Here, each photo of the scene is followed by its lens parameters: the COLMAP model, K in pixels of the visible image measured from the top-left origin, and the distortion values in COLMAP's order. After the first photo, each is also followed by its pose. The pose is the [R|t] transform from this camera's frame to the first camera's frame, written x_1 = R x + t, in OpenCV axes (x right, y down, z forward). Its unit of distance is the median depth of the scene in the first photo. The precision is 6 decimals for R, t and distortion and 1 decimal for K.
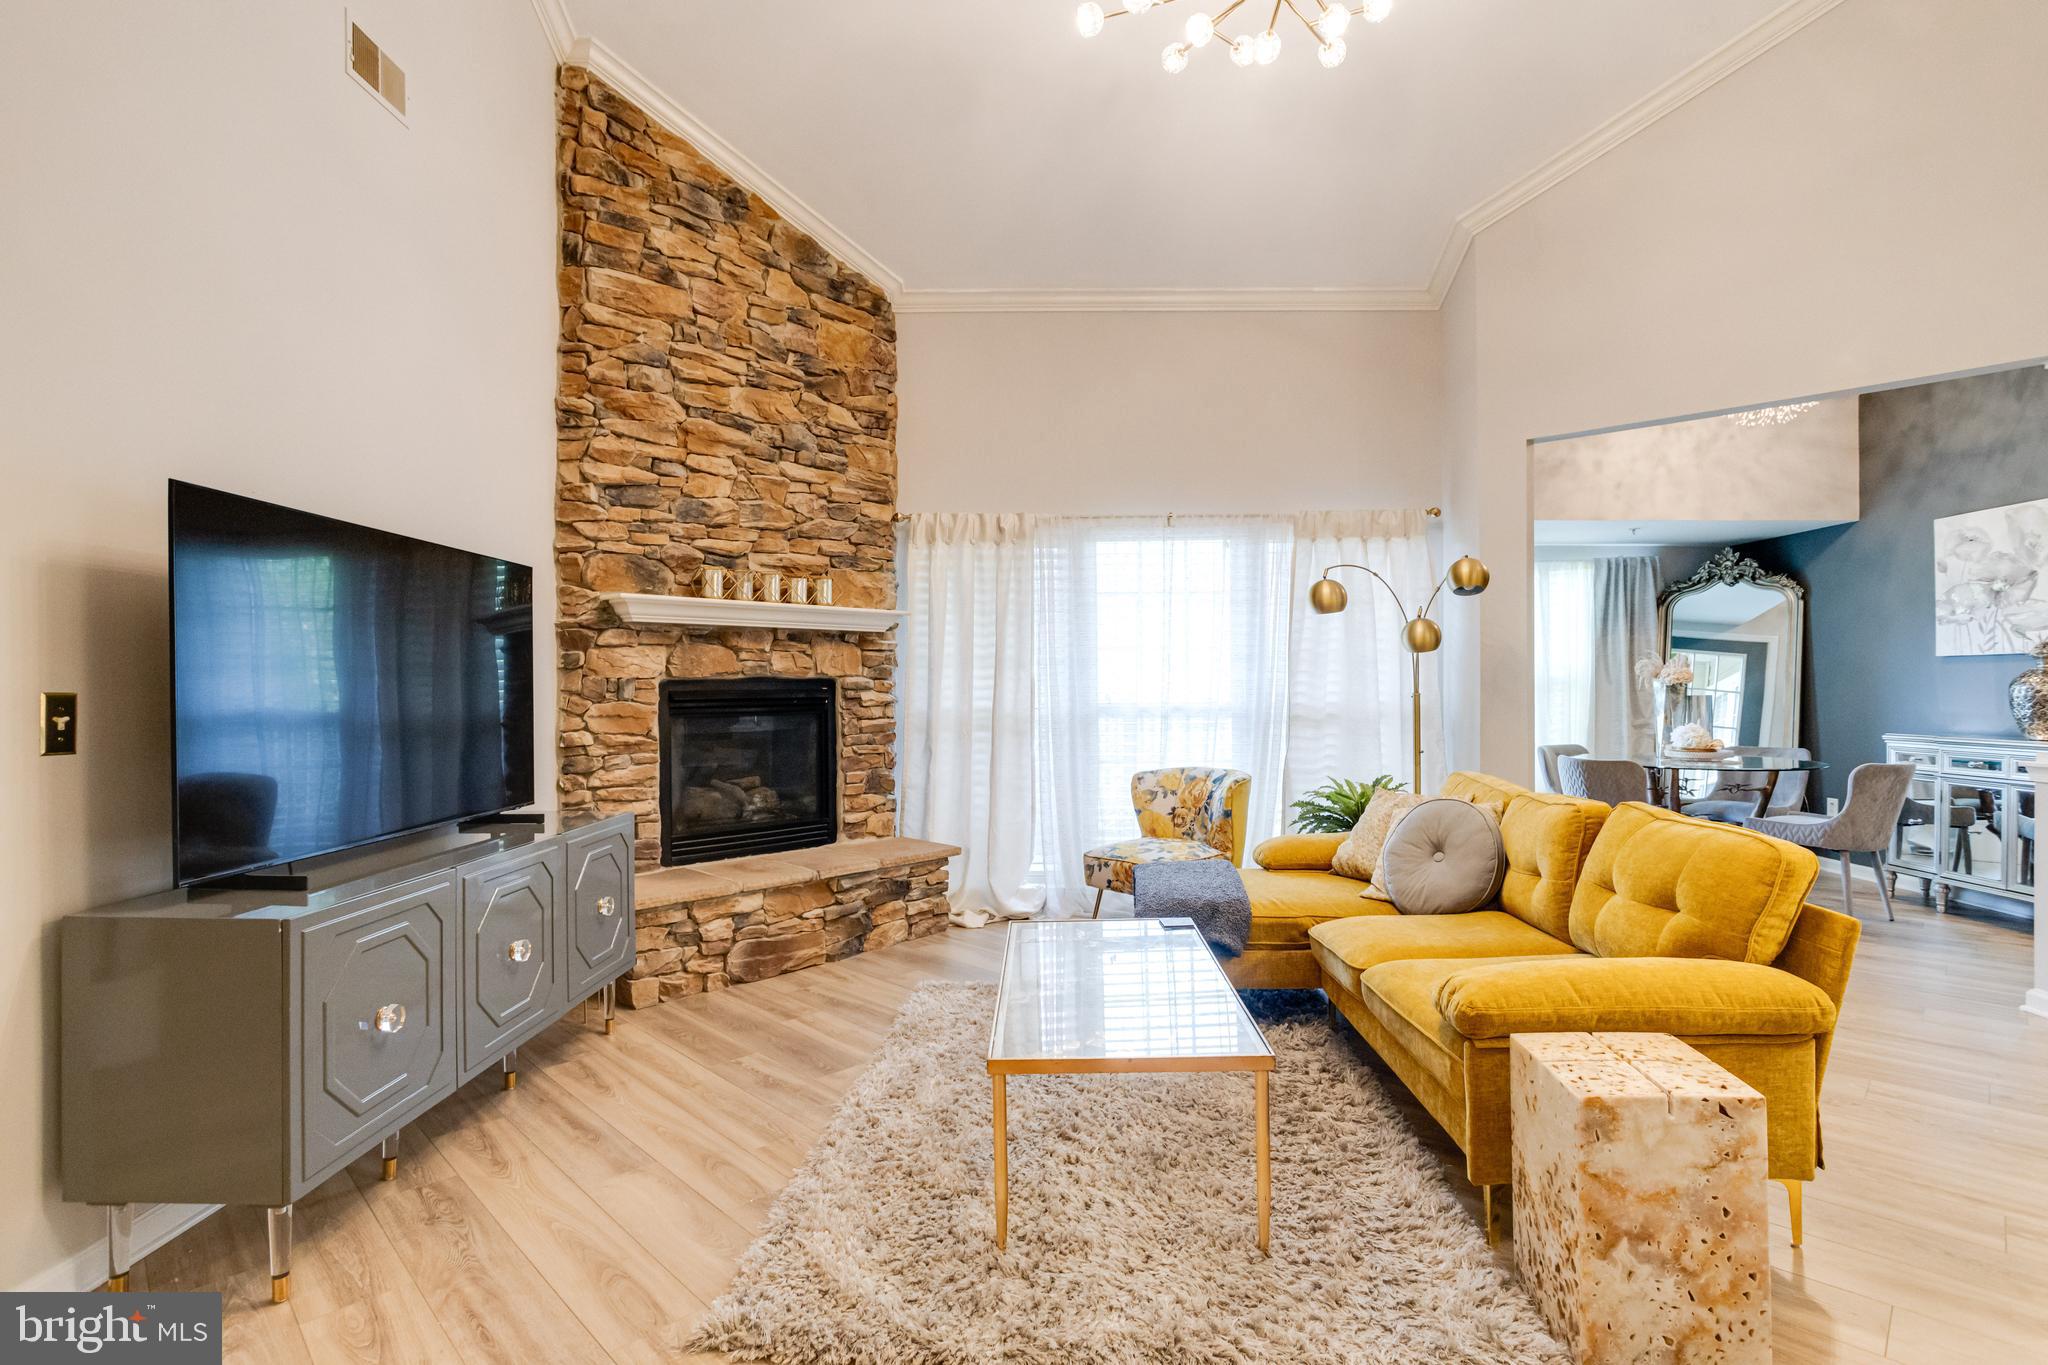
lens RADIAL K [[988.0, 0, 1023.3], [0, 988.0, 693.7], [0, 0, 1]] dist [-0.045431, 0.025863]
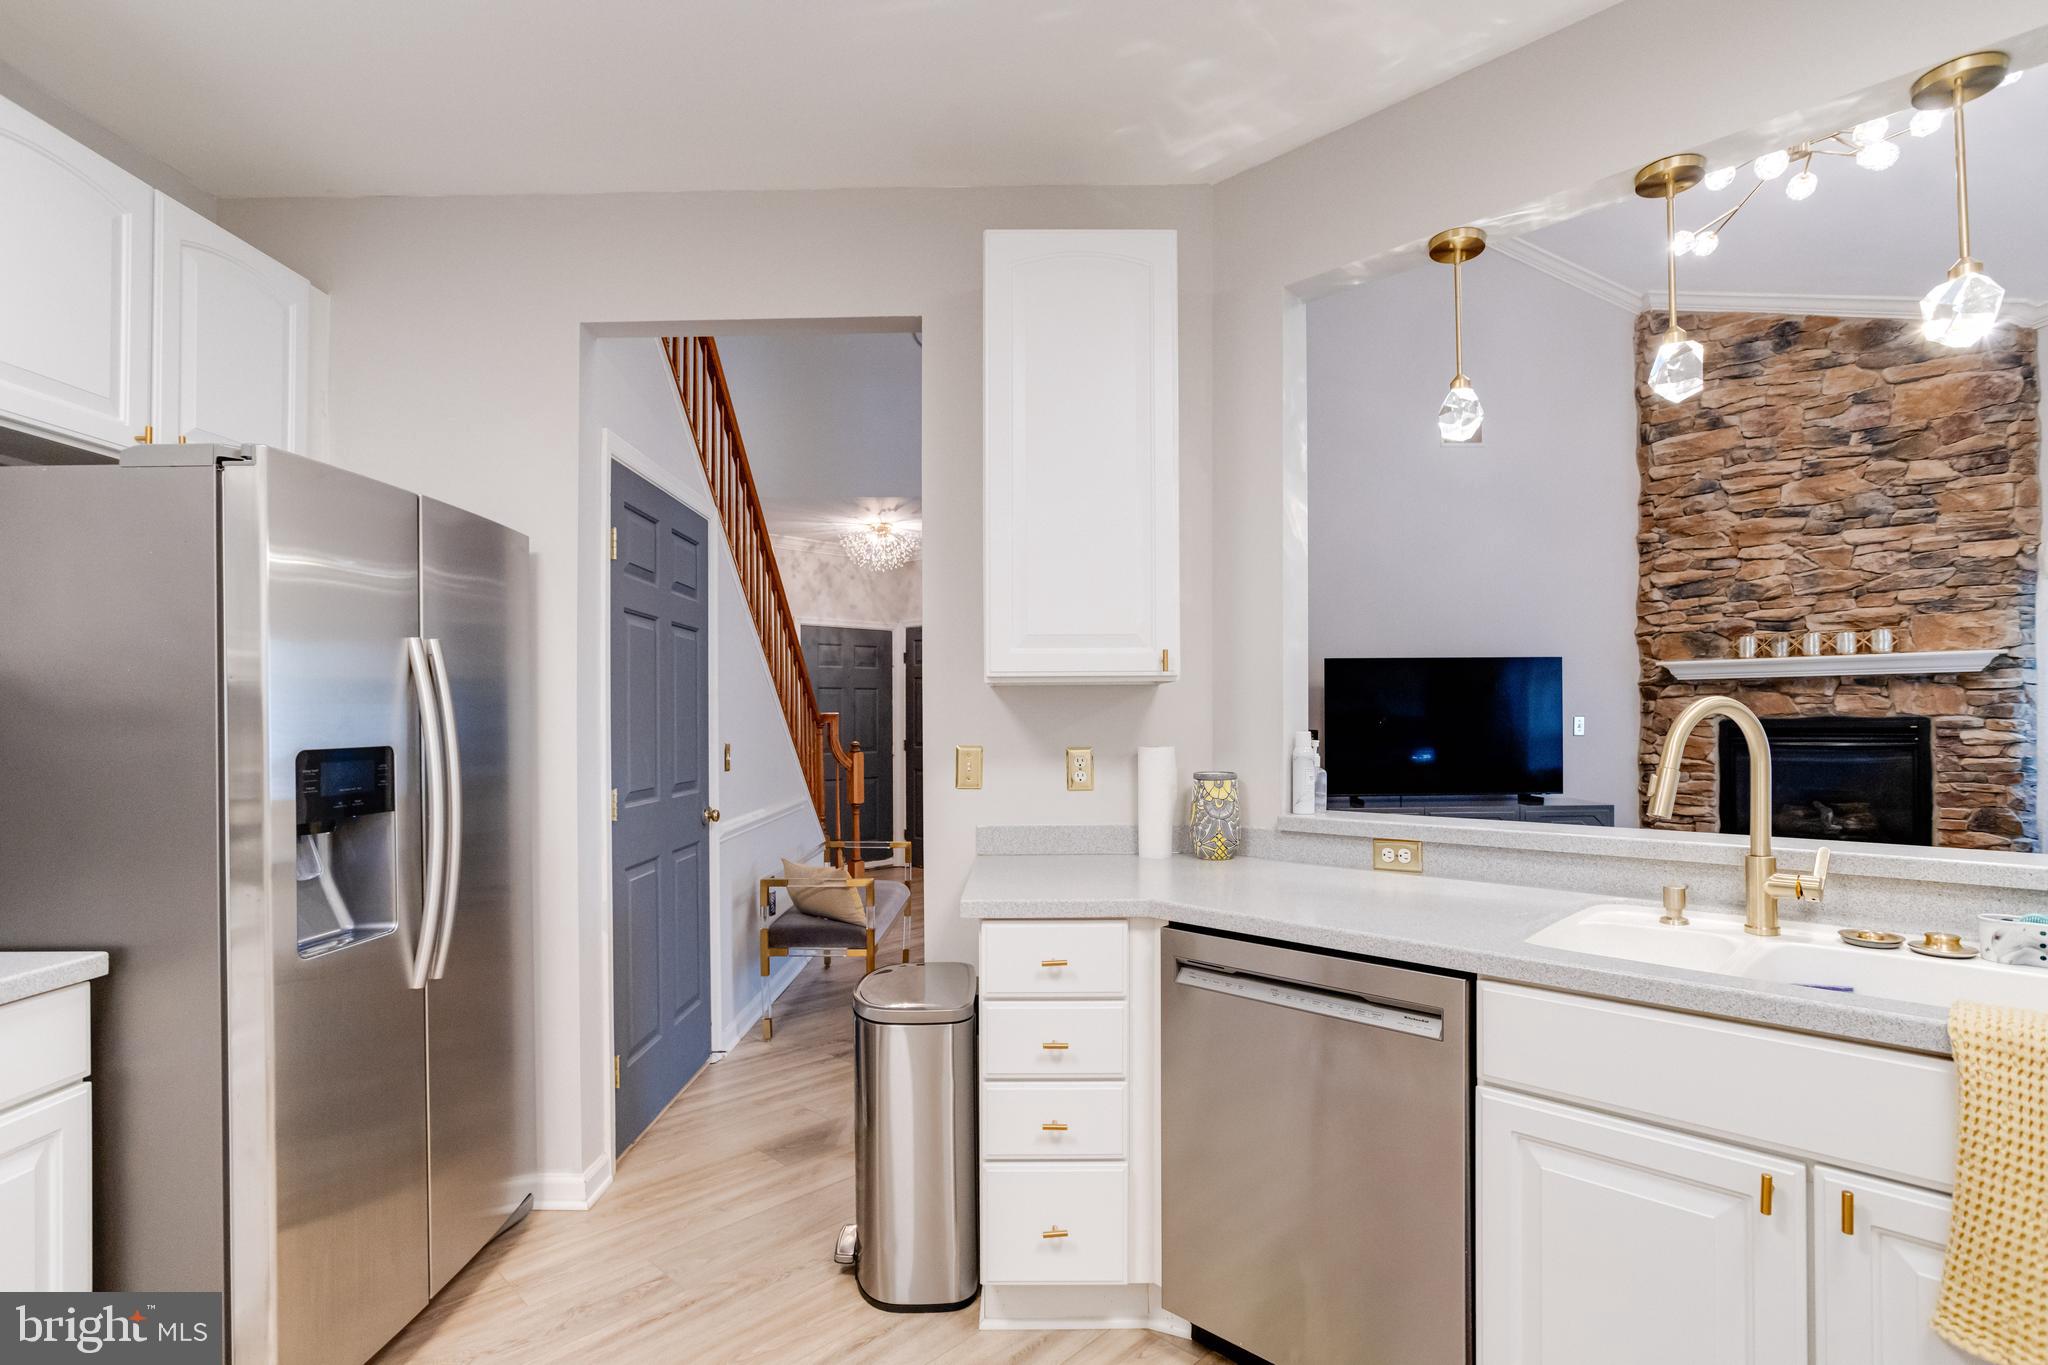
lens RADIAL K [[986.5, 0, 1033.9], [0, 986.5, 711.7], [0, 0, 1]] dist [-0.026295, 0.014211]
pose [[0.012827, 0.001376, -0.999917, 0.840119], [0.002375, 0.999996, 0.001407, -0.025299], [0.999915, -0.002393, 0.012824, 0.025870]]
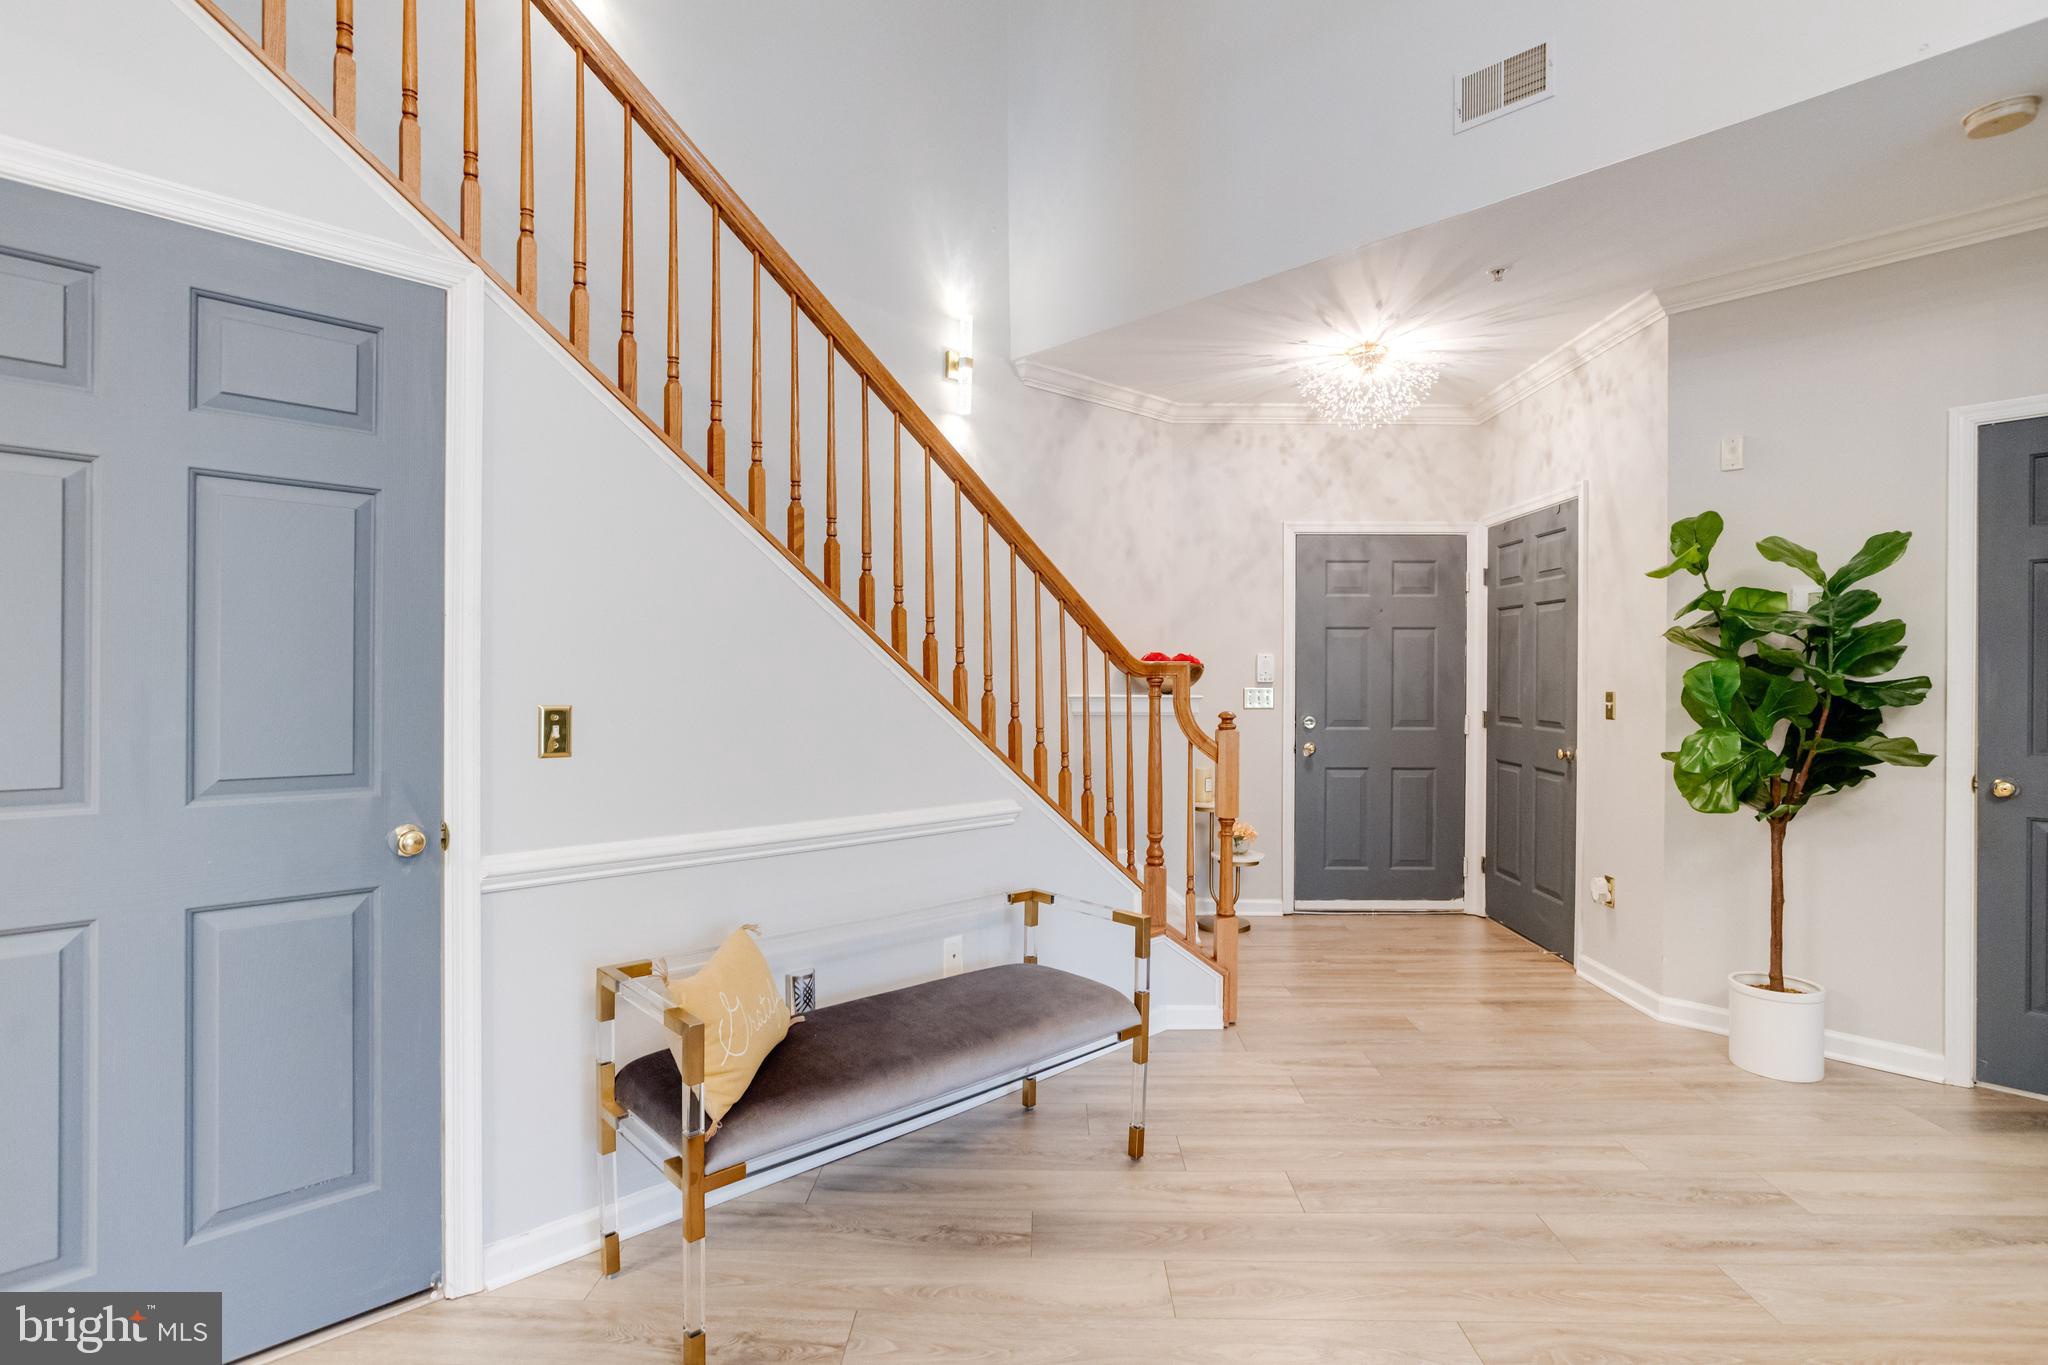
lens RADIAL K [[996.4, 0, 1022.4], [0, 996.4, 680.8], [0, 0, 1]] dist [-0.046985, 0.026321]
pose [[-0.723542, 0.003135, -0.690273, 0.188744], [-0.005384, 0.999934, 0.010185, -0.015613], [0.690259, 0.011086, -0.723478, 0.243533]]
